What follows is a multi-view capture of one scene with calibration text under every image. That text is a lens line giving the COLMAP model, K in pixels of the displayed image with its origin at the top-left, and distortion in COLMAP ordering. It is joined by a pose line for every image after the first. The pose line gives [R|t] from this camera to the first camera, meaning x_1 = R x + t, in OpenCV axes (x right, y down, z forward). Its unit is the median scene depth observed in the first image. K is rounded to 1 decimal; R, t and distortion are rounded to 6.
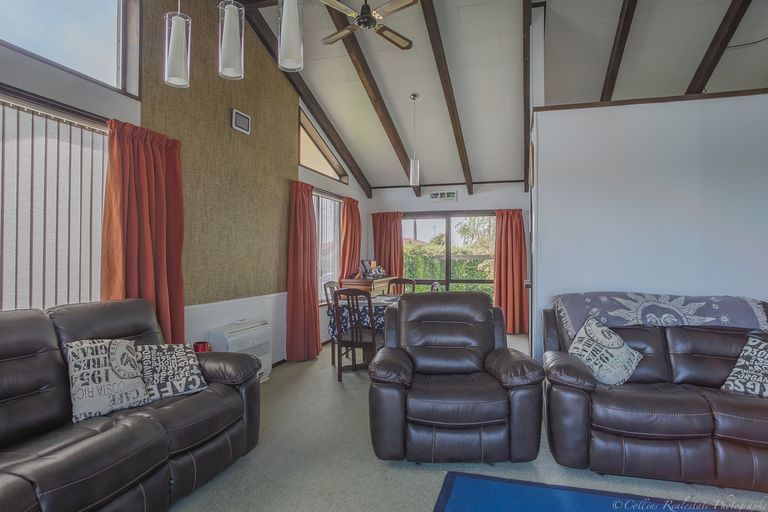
lens RADIAL K [[442.2, 0, 386.7], [0, 442.2, 260.2], [0, 0, 1]] dist [-0.002296, -0.000208]
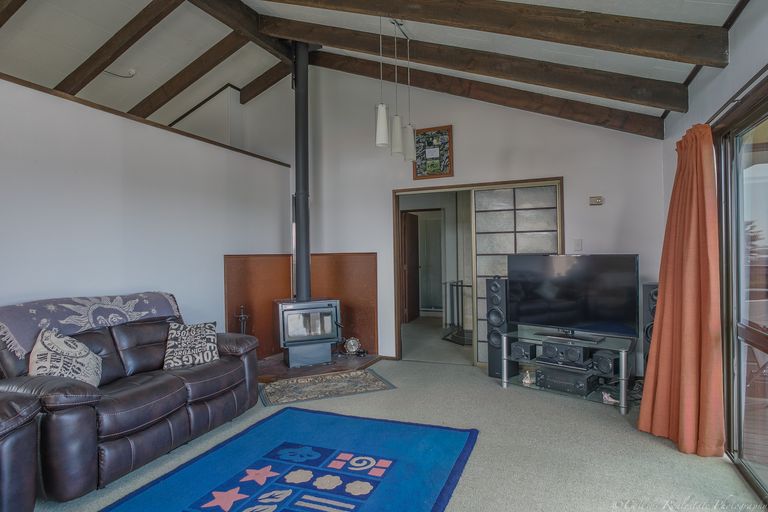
lens RADIAL K [[442.2, 0, 384.4], [0, 442.2, 252.9], [0, 0, 1]] dist [-0.002296, -0.000208]
pose [[0.099741, 0.007106, 0.994988, -0.357660], [0.016658, 0.999822, -0.008810, -0.003778], [-0.994874, 0.017453, 0.099605, 0.253429]]
